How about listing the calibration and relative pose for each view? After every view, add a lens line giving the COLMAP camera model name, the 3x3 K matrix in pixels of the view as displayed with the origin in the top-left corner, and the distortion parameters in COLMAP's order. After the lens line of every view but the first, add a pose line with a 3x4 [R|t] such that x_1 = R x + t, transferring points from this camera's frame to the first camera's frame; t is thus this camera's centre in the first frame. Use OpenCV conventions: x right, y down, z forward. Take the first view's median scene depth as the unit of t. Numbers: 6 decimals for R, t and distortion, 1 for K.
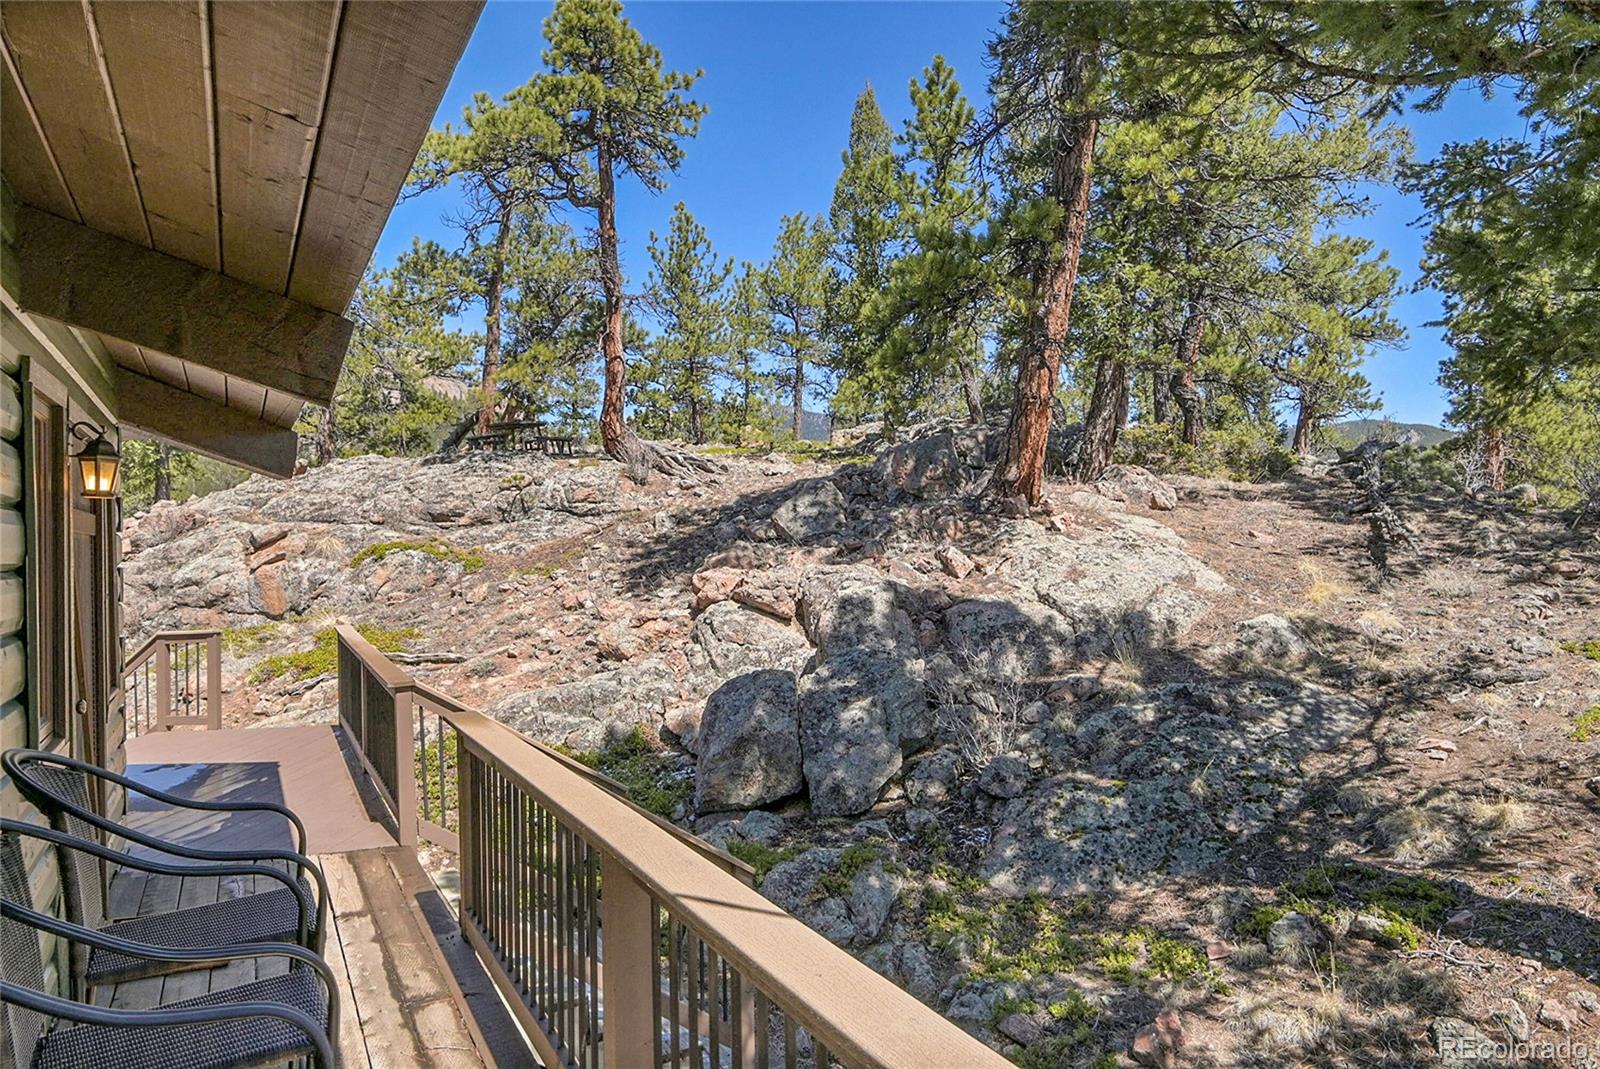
lens RADIAL K [[994.9, 0, 803.9], [0, 994.9, 518.8], [0, 0, 1]] dist [0.067826, -0.090391]
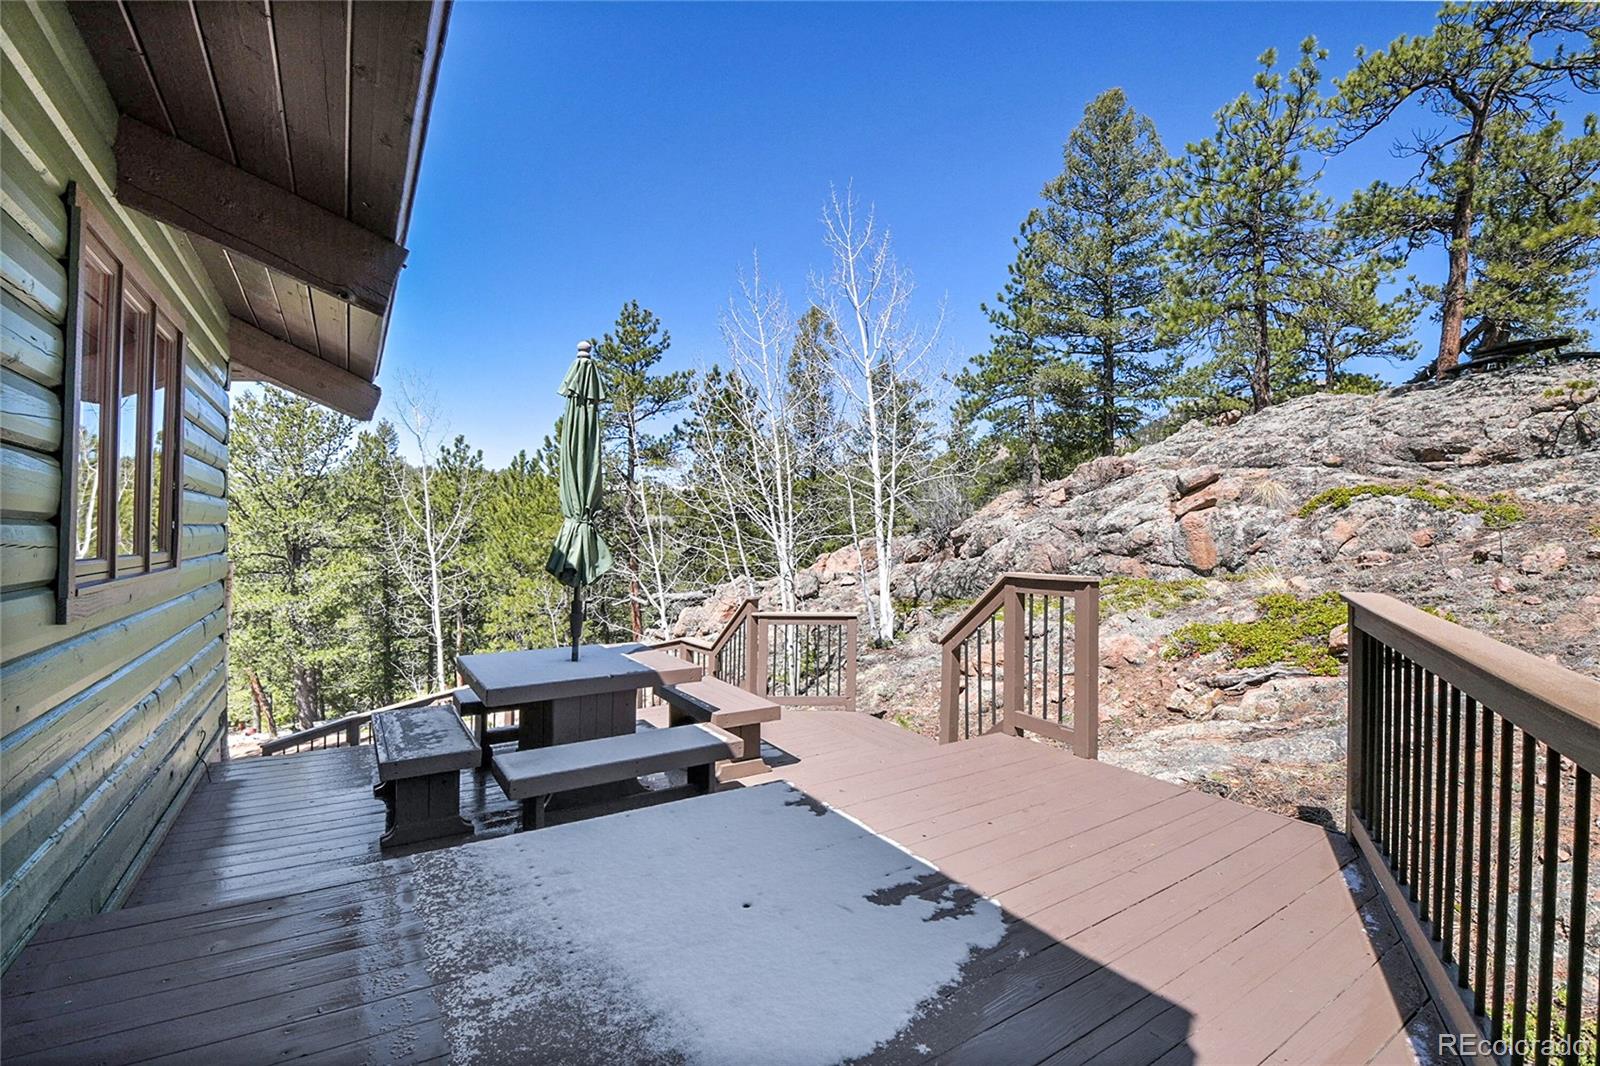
lens RADIAL K [[703.3, 0, 803.0], [0, 703.3, 525.3], [0, 0, 1]] dist [0.000504, -0.016850]
pose [[0.536517, 0.024111, -0.843545, -0.197259], [-0.003257, 0.999643, 0.026501, 0.041435], [0.843883, -0.011471, 0.536404, 0.378754]]
